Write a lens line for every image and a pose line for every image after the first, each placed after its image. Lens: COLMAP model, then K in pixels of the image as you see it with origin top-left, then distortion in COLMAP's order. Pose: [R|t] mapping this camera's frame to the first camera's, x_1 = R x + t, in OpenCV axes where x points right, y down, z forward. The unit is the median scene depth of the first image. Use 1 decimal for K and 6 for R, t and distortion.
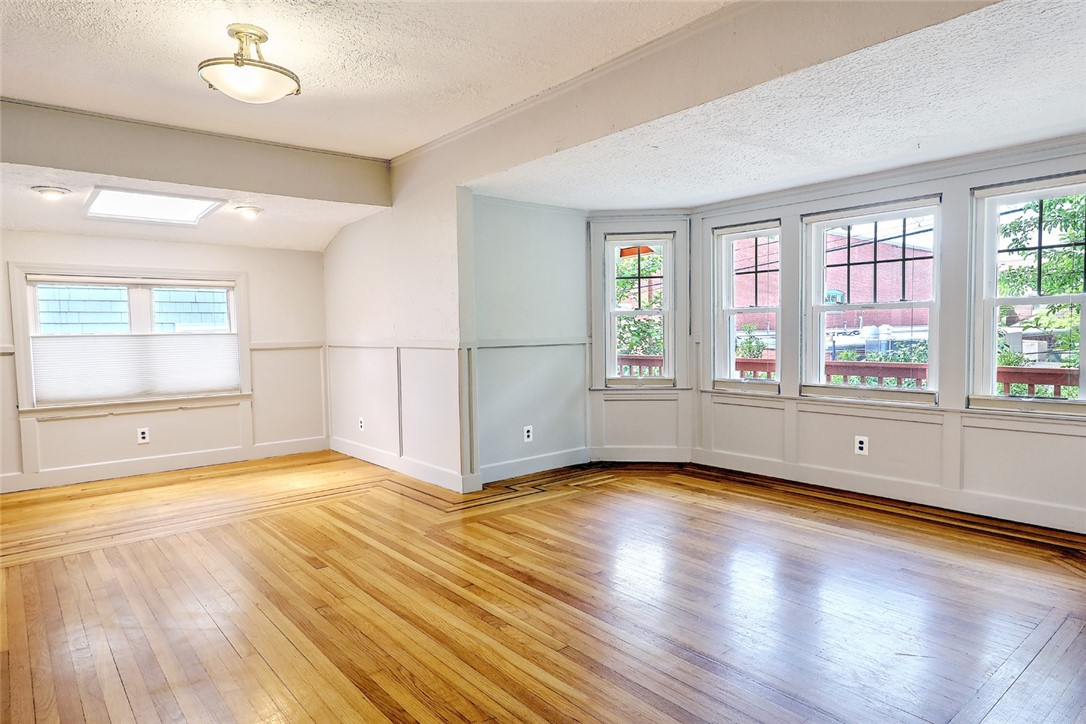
lens RADIAL K [[643.4, 0, 546.0], [0, 643.4, 362.2], [0, 0, 1]] dist [0.024951, -0.005575]
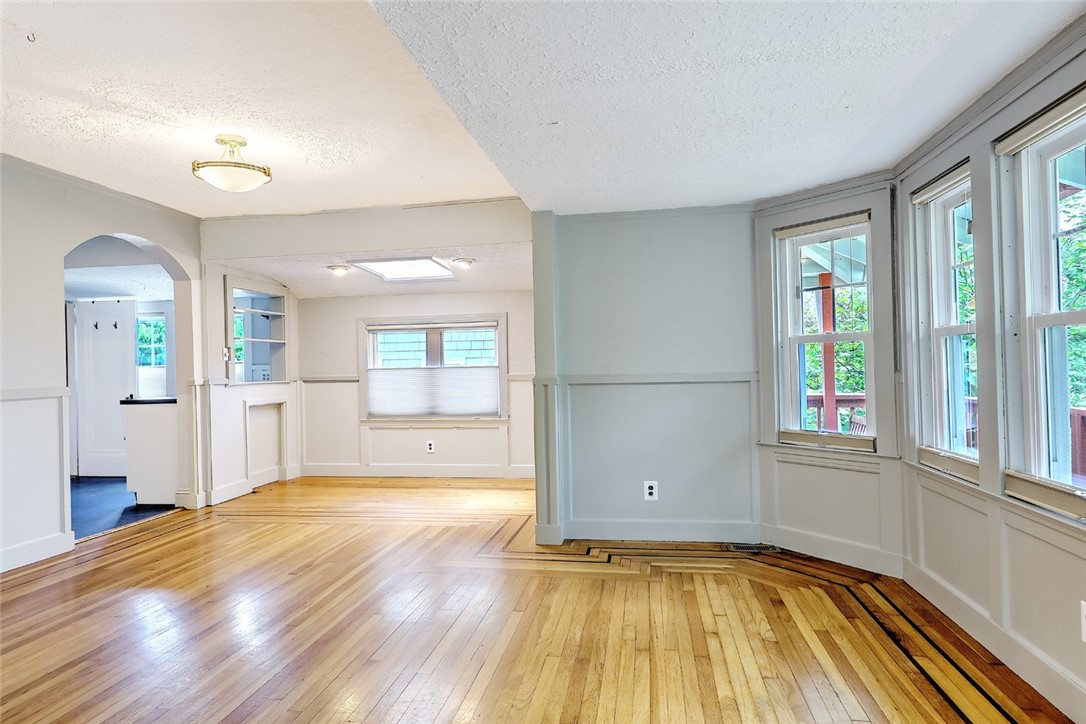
lens RADIAL K [[643.4, 0, 542.1], [0, 643.4, 362.4], [0, 0, 1]] dist [0.024951, -0.005575]
pose [[0.644972, -0.002412, -0.764202, 0.589679], [-0.031274, 0.999074, -0.029549, -0.026397], [0.763566, 0.042958, 0.644300, 0.419228]]
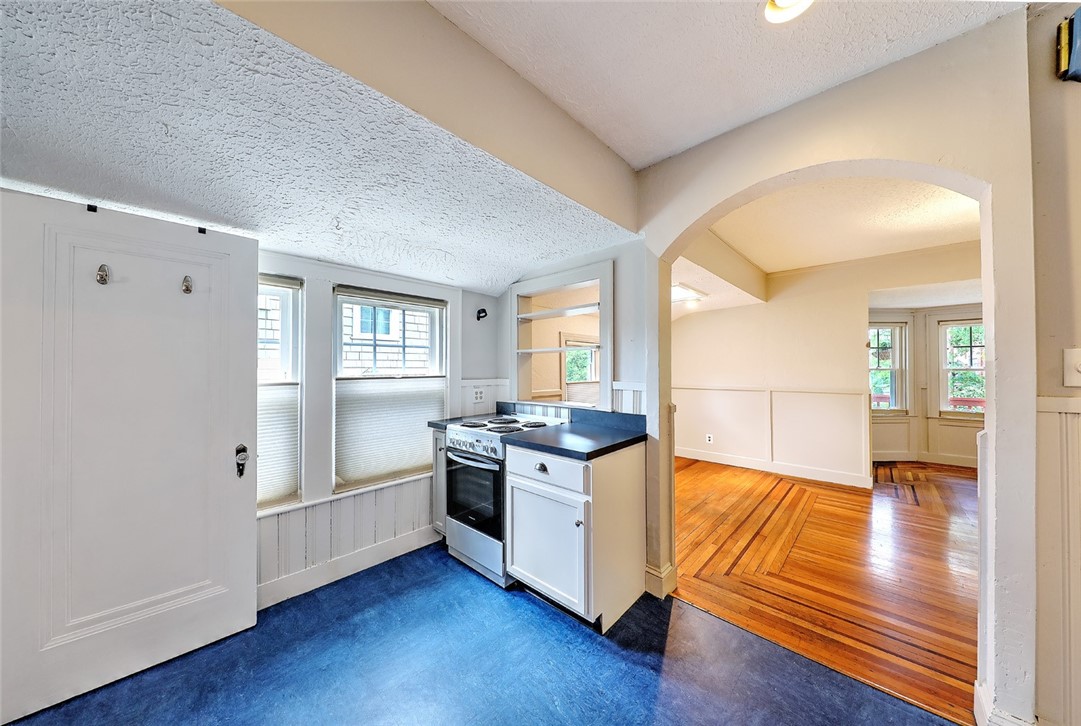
lens RADIAL K [[348.8, 0, 542.0], [0, 348.8, 366.0], [0, 0, 1]] dist [-0.001280, -0.001630]
pose [[0.995133, 0.012478, 0.097747, -1.011450], [-0.005997, 0.997781, -0.066313, -0.028424], [-0.098358, 0.065404, 0.992999, 0.252590]]
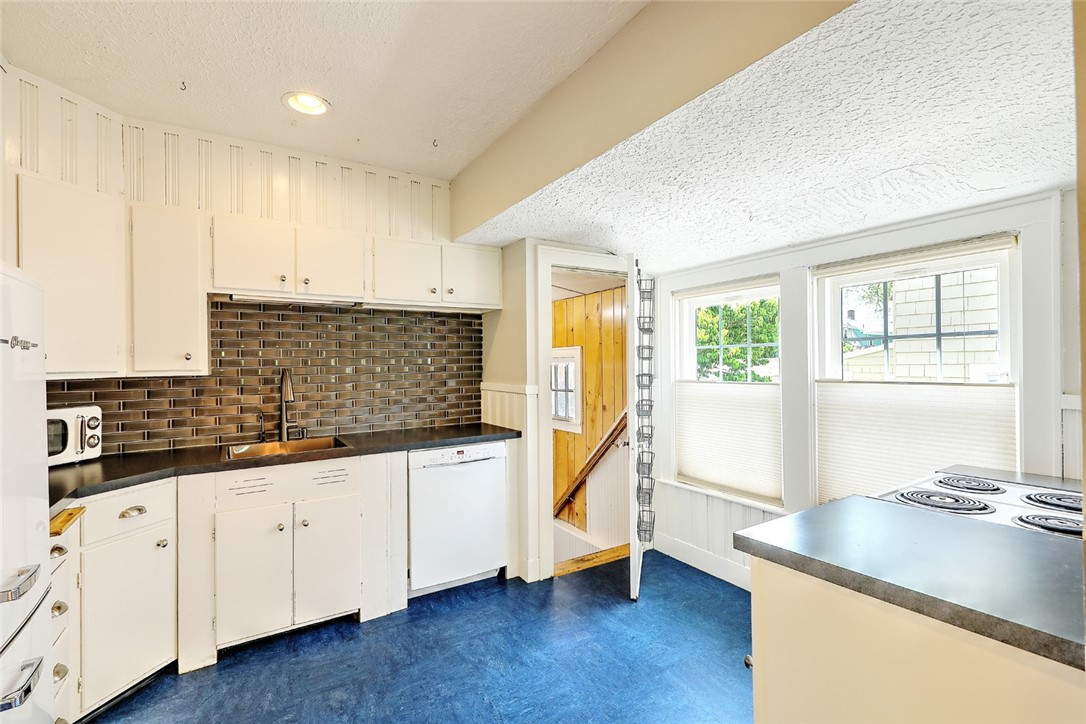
lens RADIAL K [[480.4, 0, 545.9], [0, 480.4, 359.7], [0, 0, 1]] dist [0.006155, -0.002871]
pose [[-0.138543, 0.009612, -0.990310, -0.643932], [-0.043728, 0.998918, 0.015813, -0.061203], [0.989391, 0.045495, -0.137973, 0.541706]]
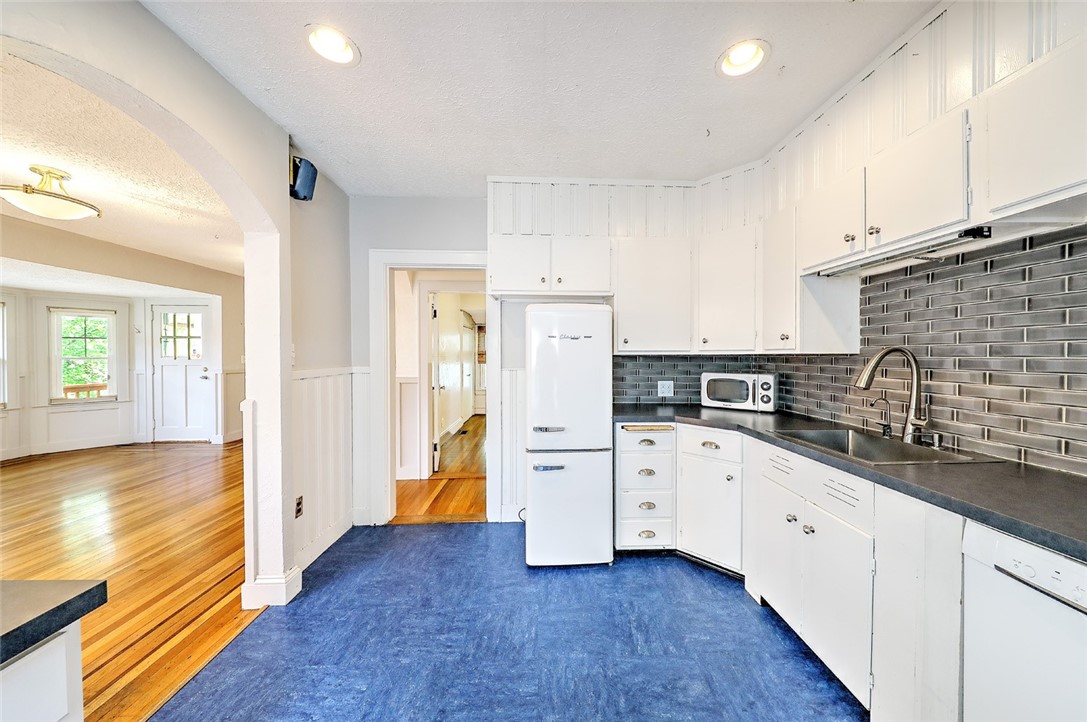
lens RADIAL K [[350.7, 0, 553.6], [0, 350.7, 358.9], [0, 0, 1]] dist [-0.001280, -0.001630]
pose [[-0.793143, 0.007298, 0.608992, -1.146151], [0.045988, 0.997791, 0.047937, -0.045941], [-0.607297, 0.066027, -0.791727, 0.606076]]
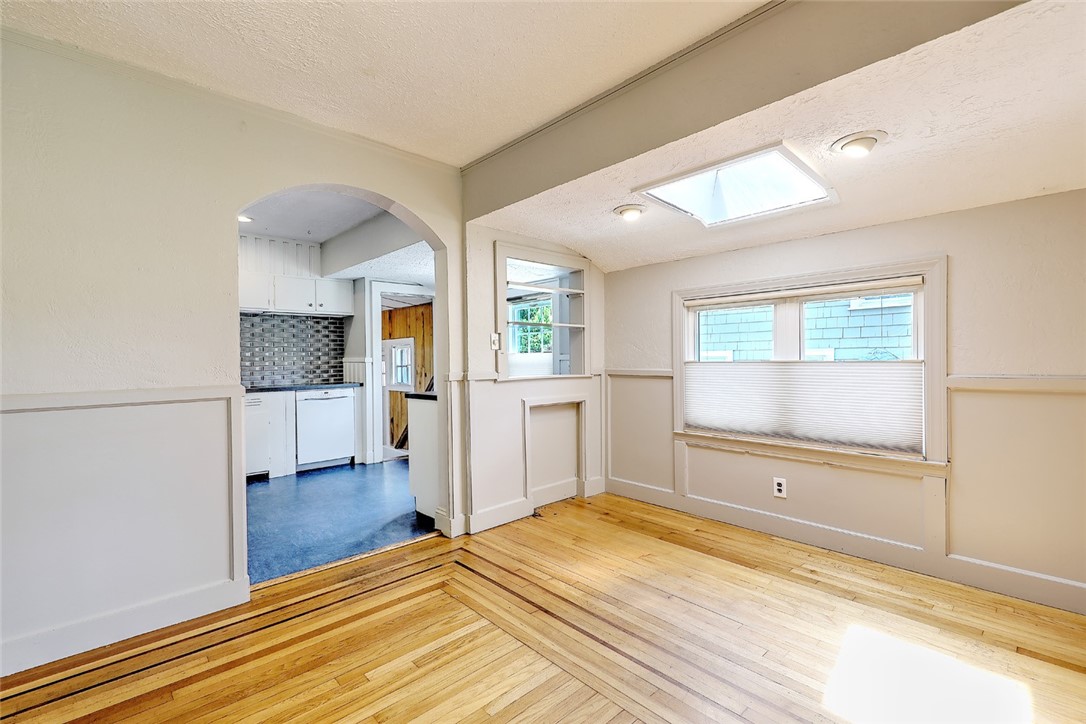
lens RADIAL K [[480.4, 0, 544.2], [0, 480.4, 362.6], [0, 0, 1]] dist [0.006155, -0.002871]
pose [[0.049175, 0.024288, -0.998495, -0.057519], [-0.045408, 0.998725, 0.022057, -0.048570], [0.997757, 0.044255, 0.050215, 0.816767]]
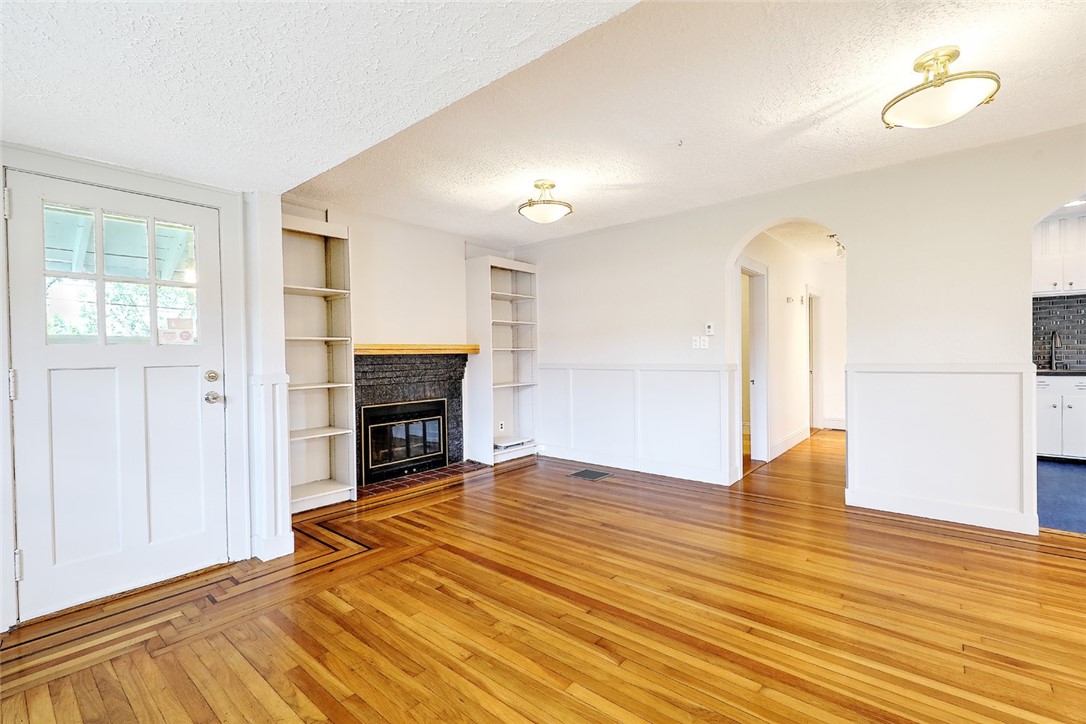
lens RADIAL K [[480.4, 0, 546.1], [0, 480.4, 360.2], [0, 0, 1]] dist [0.006155, -0.002871]
pose [[-0.986226, 0.032326, -0.162213, 0.177883], [0.020867, 0.997197, 0.071850, -0.063896], [0.164081, 0.067475, -0.984136, 1.064008]]
